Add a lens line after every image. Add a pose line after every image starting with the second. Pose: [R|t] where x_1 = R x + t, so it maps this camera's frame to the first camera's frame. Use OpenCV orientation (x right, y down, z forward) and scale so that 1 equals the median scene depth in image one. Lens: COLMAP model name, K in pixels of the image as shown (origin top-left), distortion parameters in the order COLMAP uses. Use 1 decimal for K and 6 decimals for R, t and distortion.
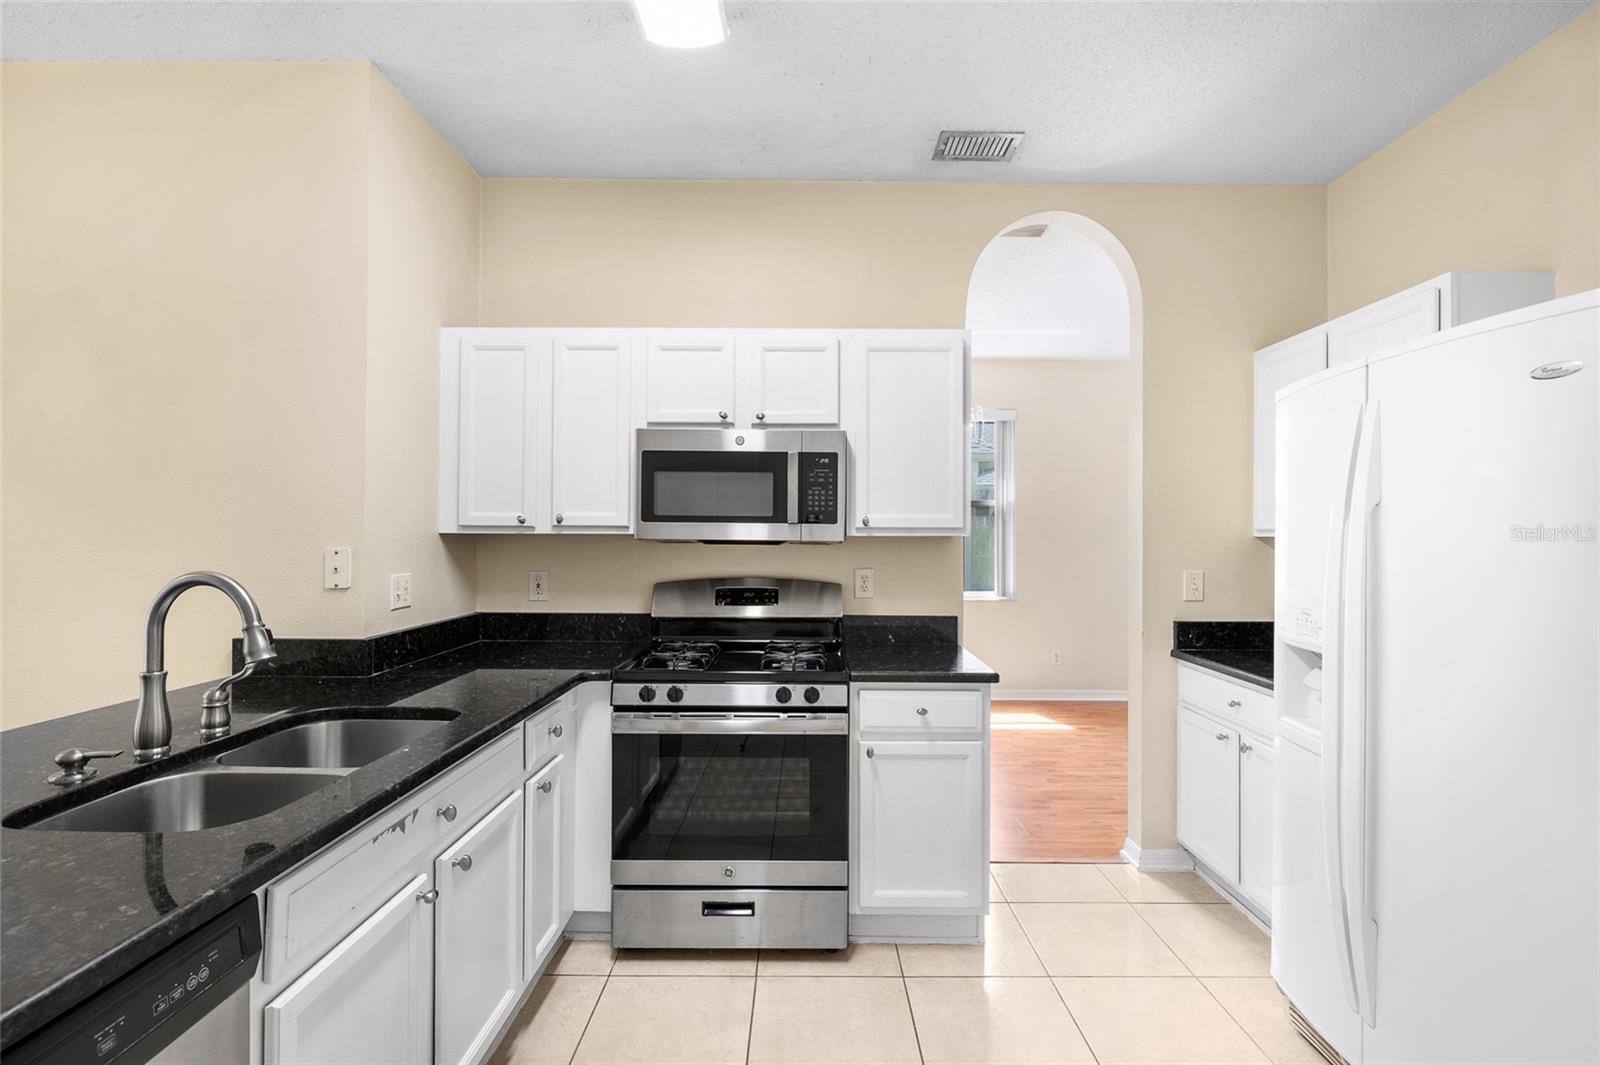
lens RADIAL K [[722.0, 0, 807.8], [0, 722.0, 530.5], [0, 0, 1]] dist [-0.007704, 0.003596]
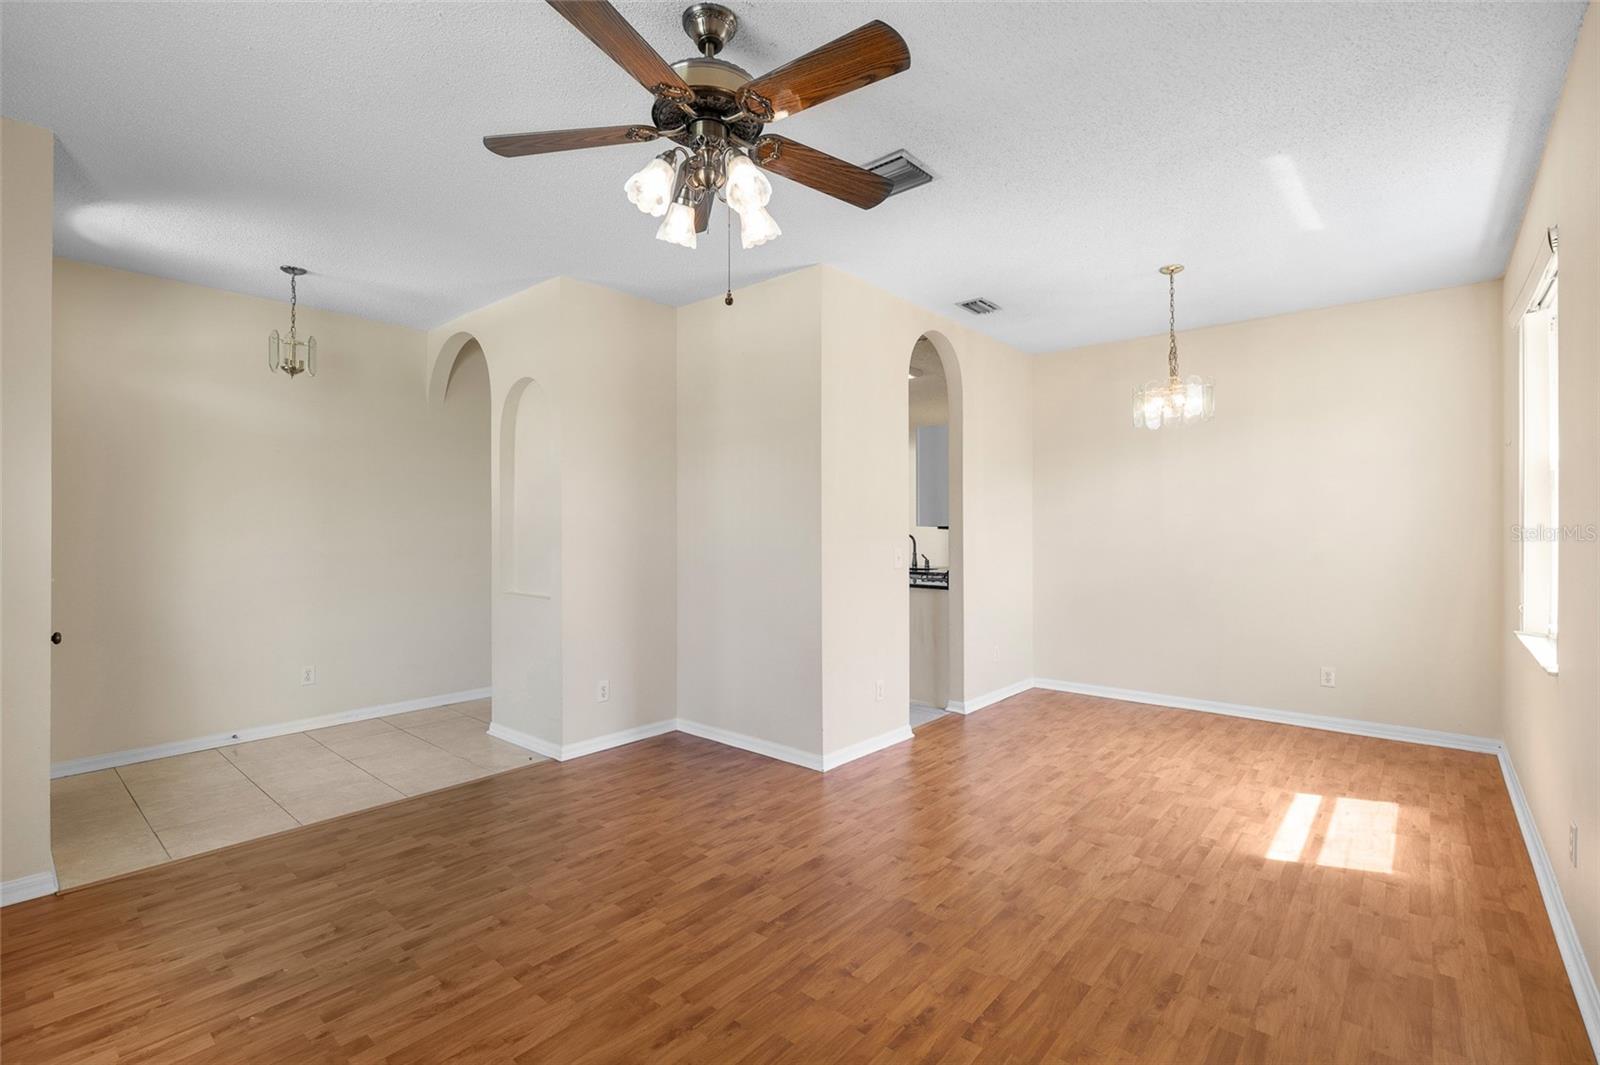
lens RADIAL K [[722.0, 0, 803.0], [0, 722.0, 530.5], [0, 0, 1]] dist [-0.007704, 0.003596]
pose [[-0.654641, -0.003160, -0.755933, 2.099045], [0.000458, 0.999989, -0.004577, 0.028132], [0.755939, -0.003343, -0.654633, 2.198072]]
